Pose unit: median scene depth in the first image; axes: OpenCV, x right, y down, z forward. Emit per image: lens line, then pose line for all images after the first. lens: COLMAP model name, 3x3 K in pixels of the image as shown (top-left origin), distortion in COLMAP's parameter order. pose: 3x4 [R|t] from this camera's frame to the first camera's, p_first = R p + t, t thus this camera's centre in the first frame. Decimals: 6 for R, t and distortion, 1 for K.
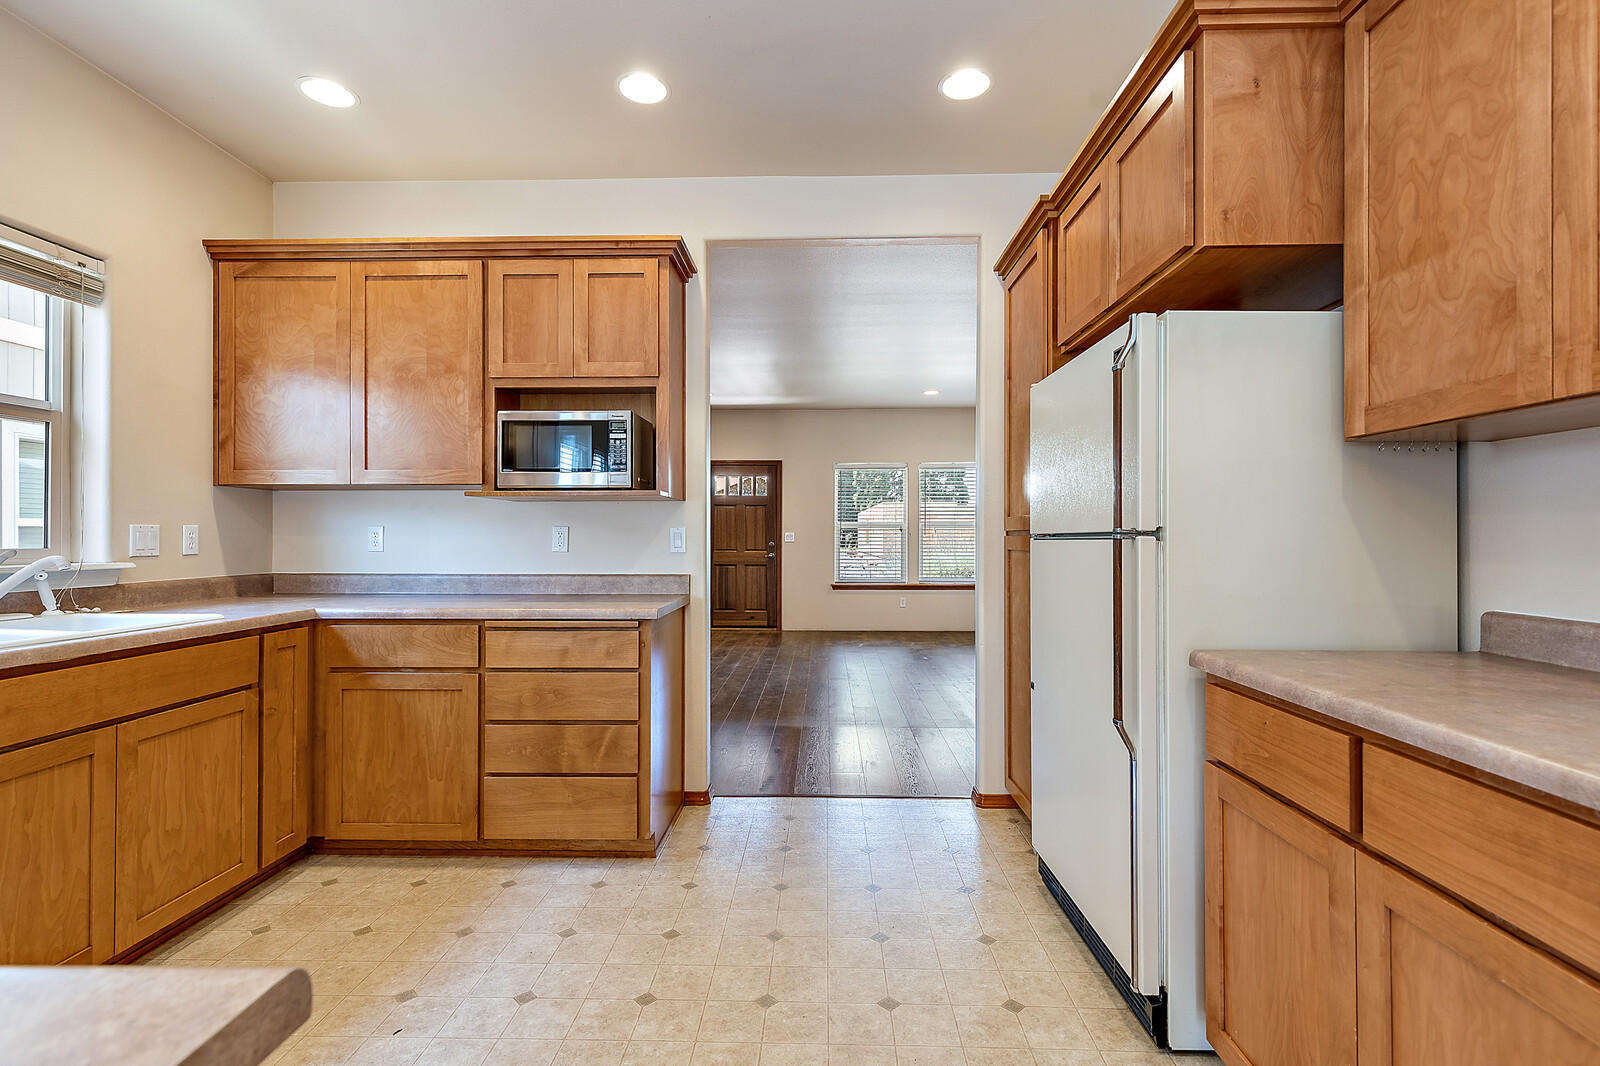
lens RADIAL K [[734.7, 0, 800.0], [0, 734.7, 533.0], [0, 0, 1]] dist [0.004166, -0.000084]
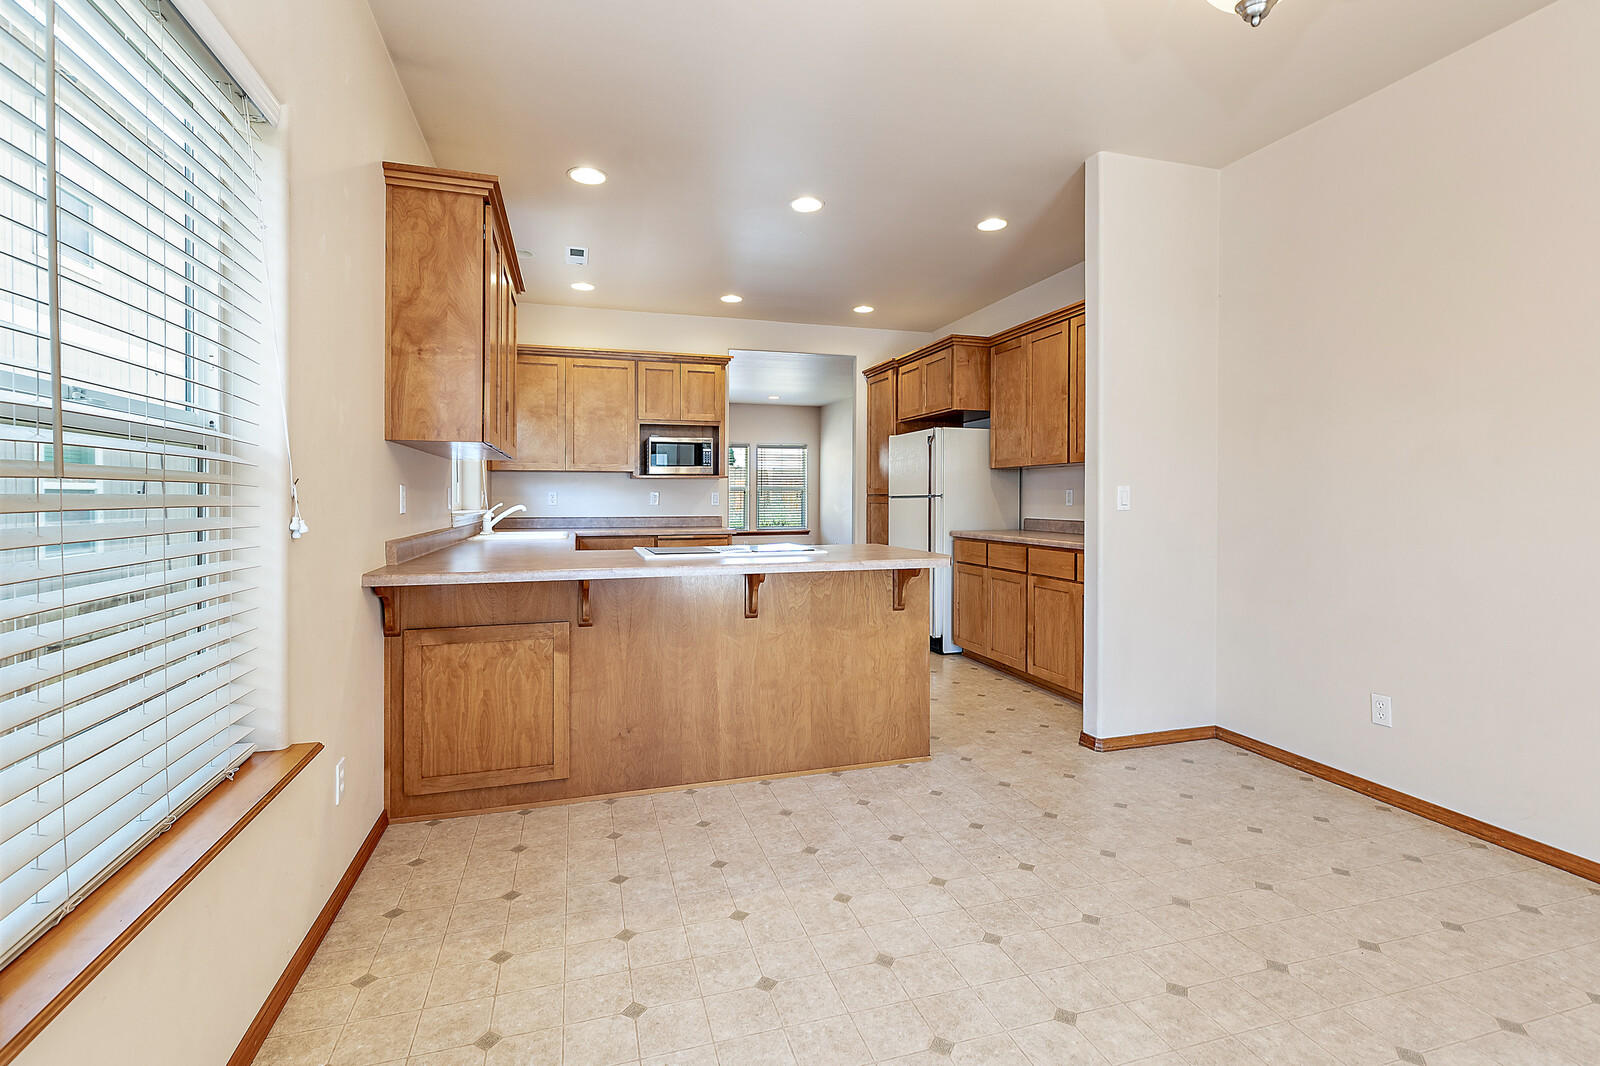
lens RADIAL K [[757.5, 0, 794.2], [0, 757.5, 489.4], [0, 0, 1]] dist [0.026692, 0.000035]
pose [[0.951068, 0.002027, 0.308975, -0.732588], [-0.000125, 0.999981, -0.006175, -0.004703], [-0.308981, 0.005834, 0.951050, -1.244174]]
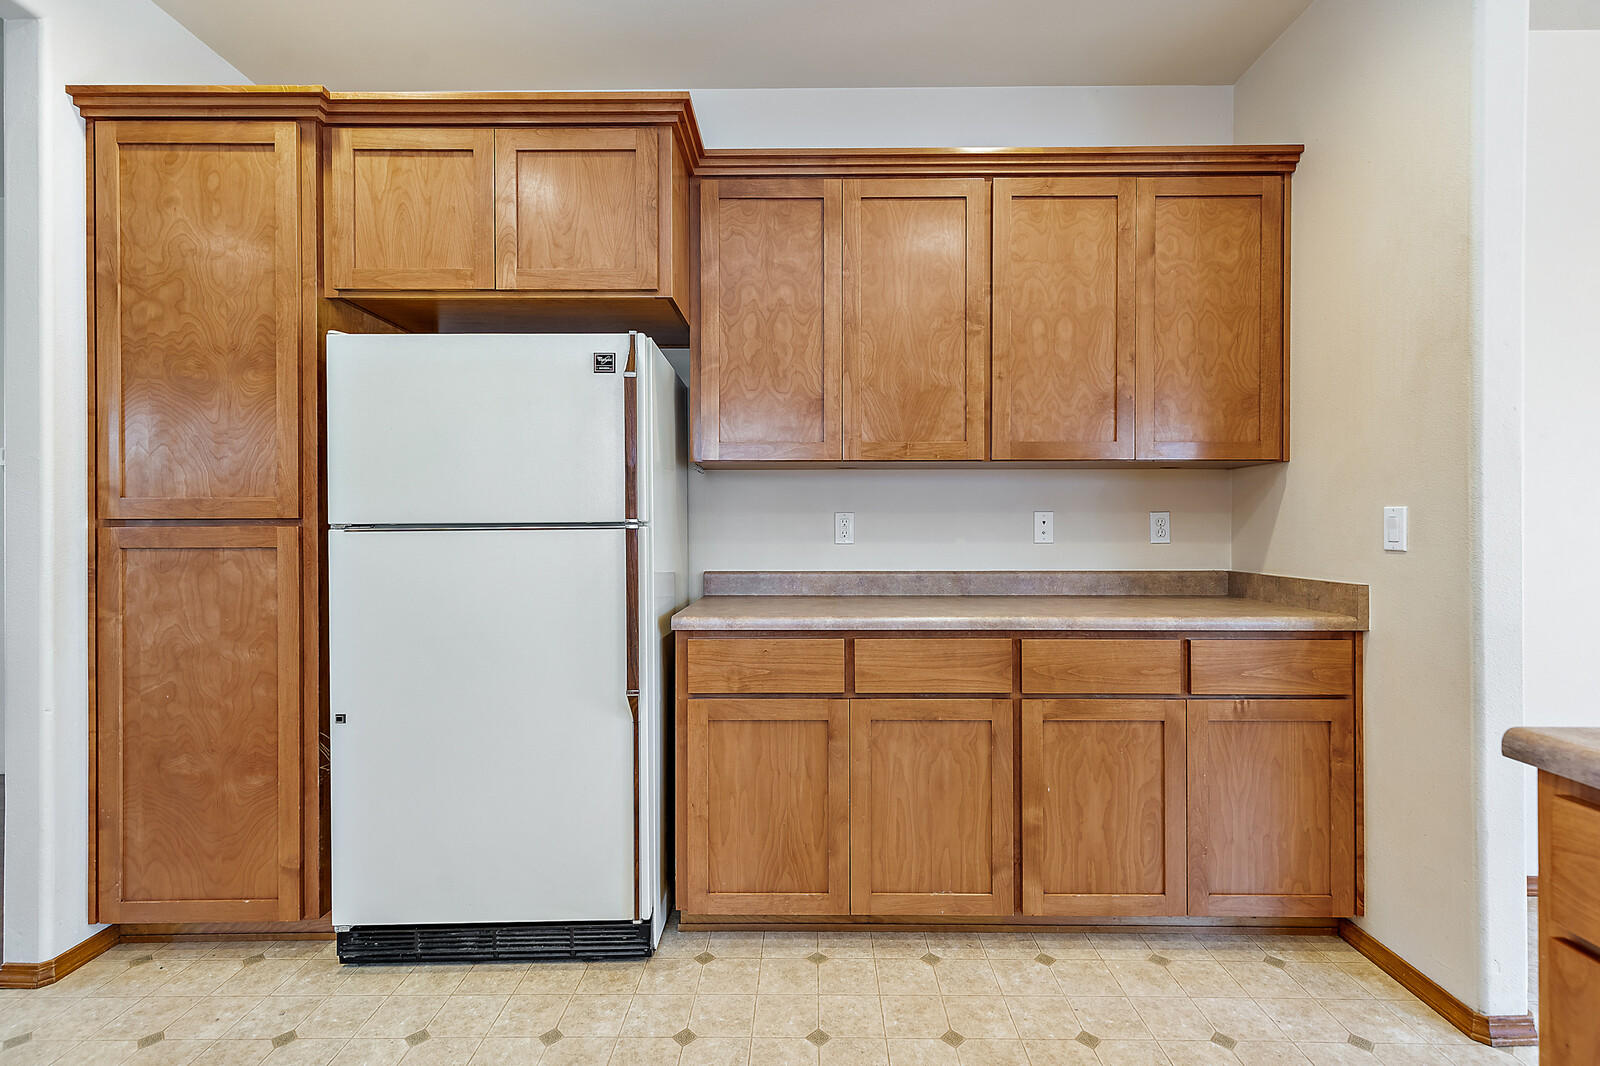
lens RADIAL K [[726.5, 0, 808.6], [0, 726.5, 529.7], [0, 0, 1]] dist [0.003068, -0.000036]
pose [[-0.022487, -0.004550, 0.999737, -0.432075], [-0.002791, 0.999986, 0.004488, 0.002190], [-0.999743, -0.002690, -0.022499, 0.484321]]
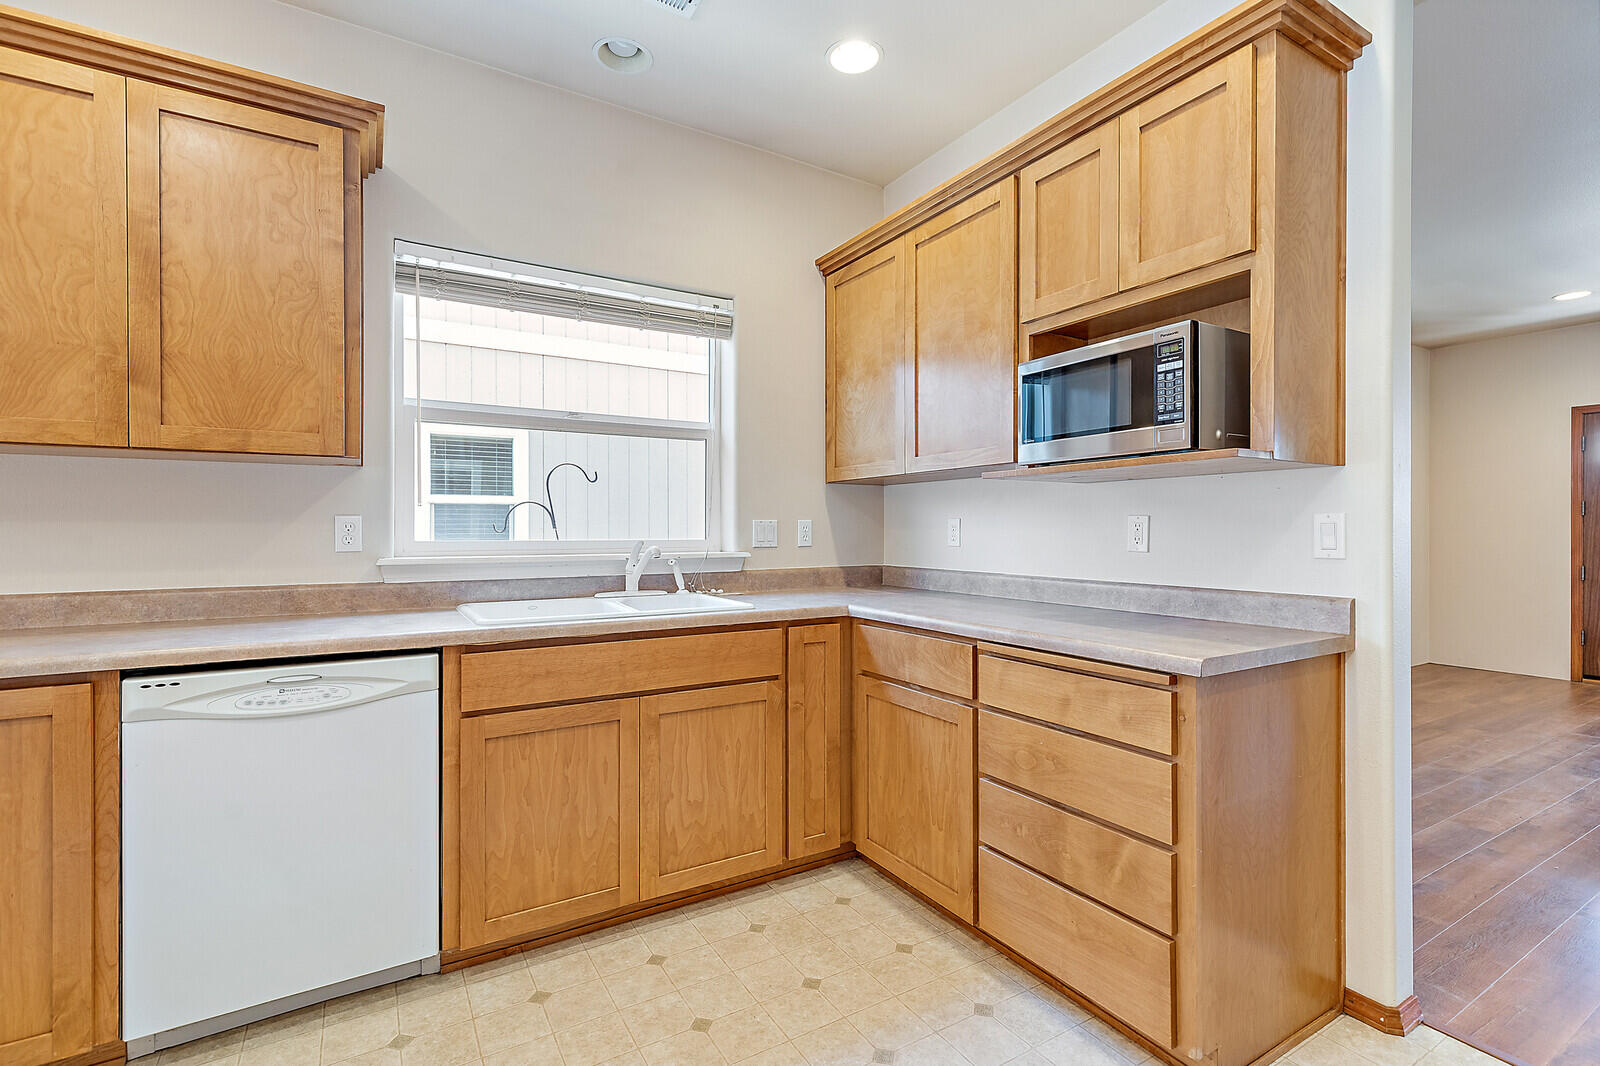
lens RADIAL K [[726.5, 0, 808.6], [0, 726.5, 529.7], [0, 0, 1]] dist [0.003068, -0.000036]
pose [[0.543525, -0.000974, -0.839392, 0.105421], [0.005362, 0.999983, 0.002312, 0.002035], [0.839376, -0.005758, 0.543521, 0.442037]]
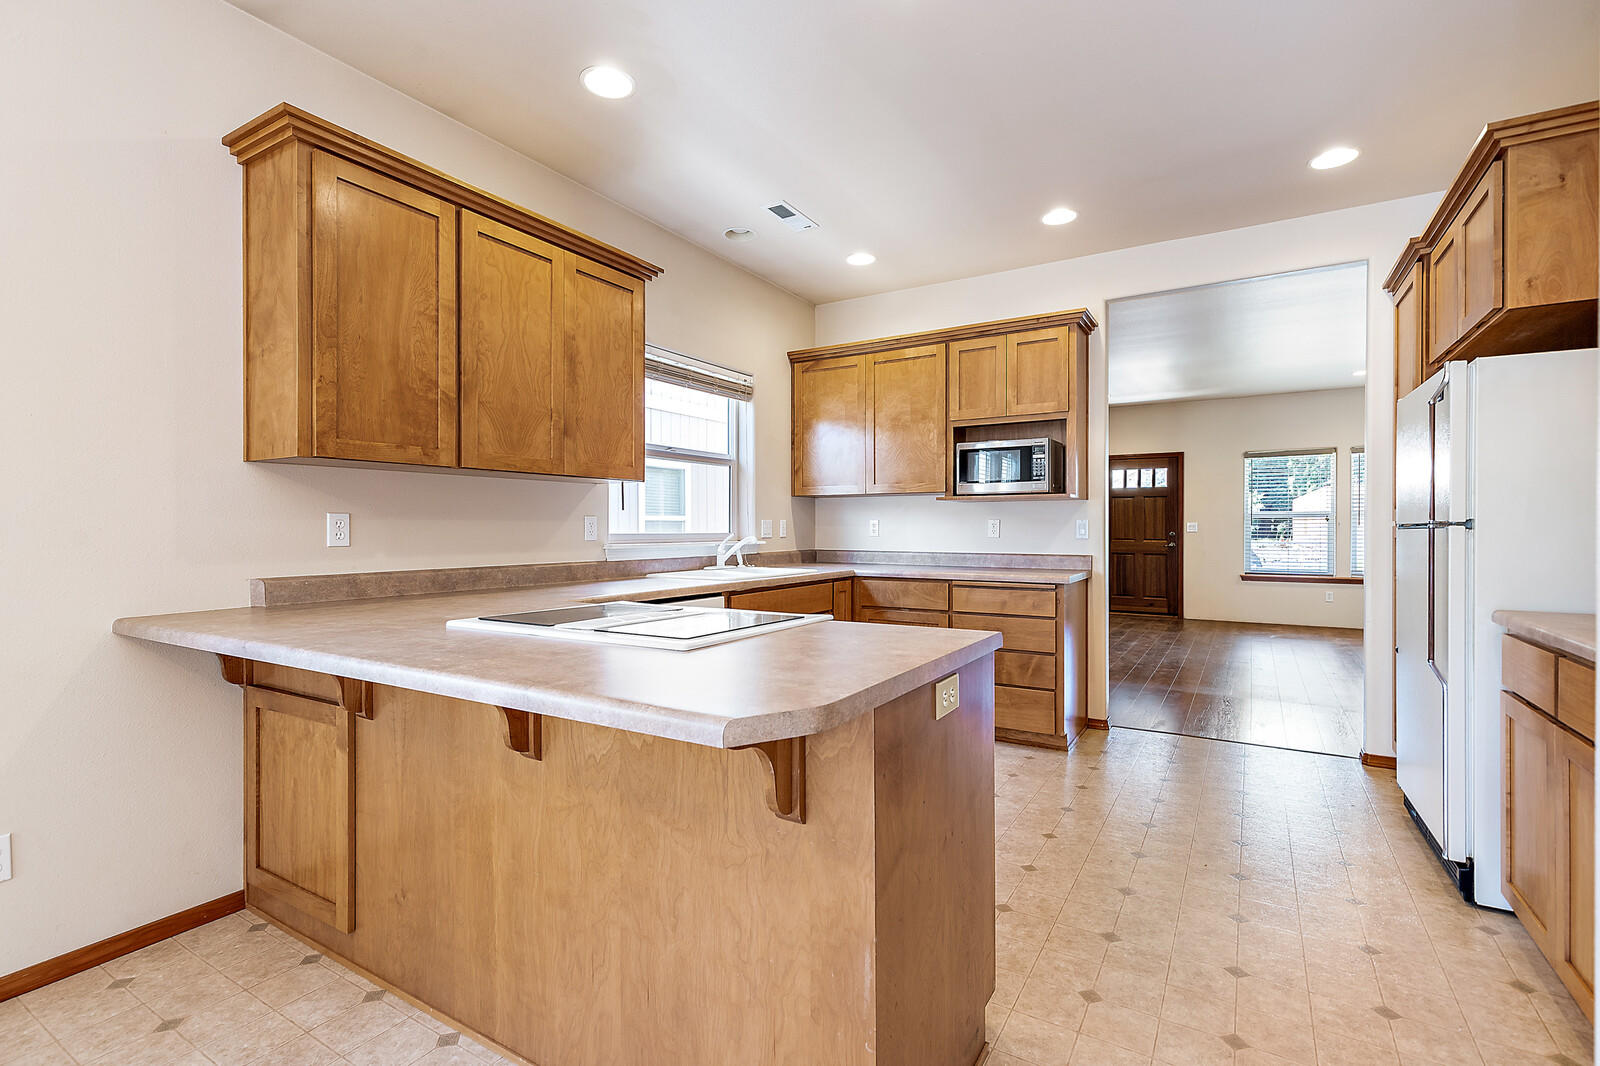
lens RADIAL K [[729.9, 0, 802.1], [0, 729.9, 528.7], [0, 0, 1]] dist [0.007617, -0.000103]
pose [[0.869118, 0.000759, -0.494605, 0.058727], [0.002814, 0.999975, 0.006480, -0.001446], [0.494597, -0.007024, 0.869094, -0.496821]]
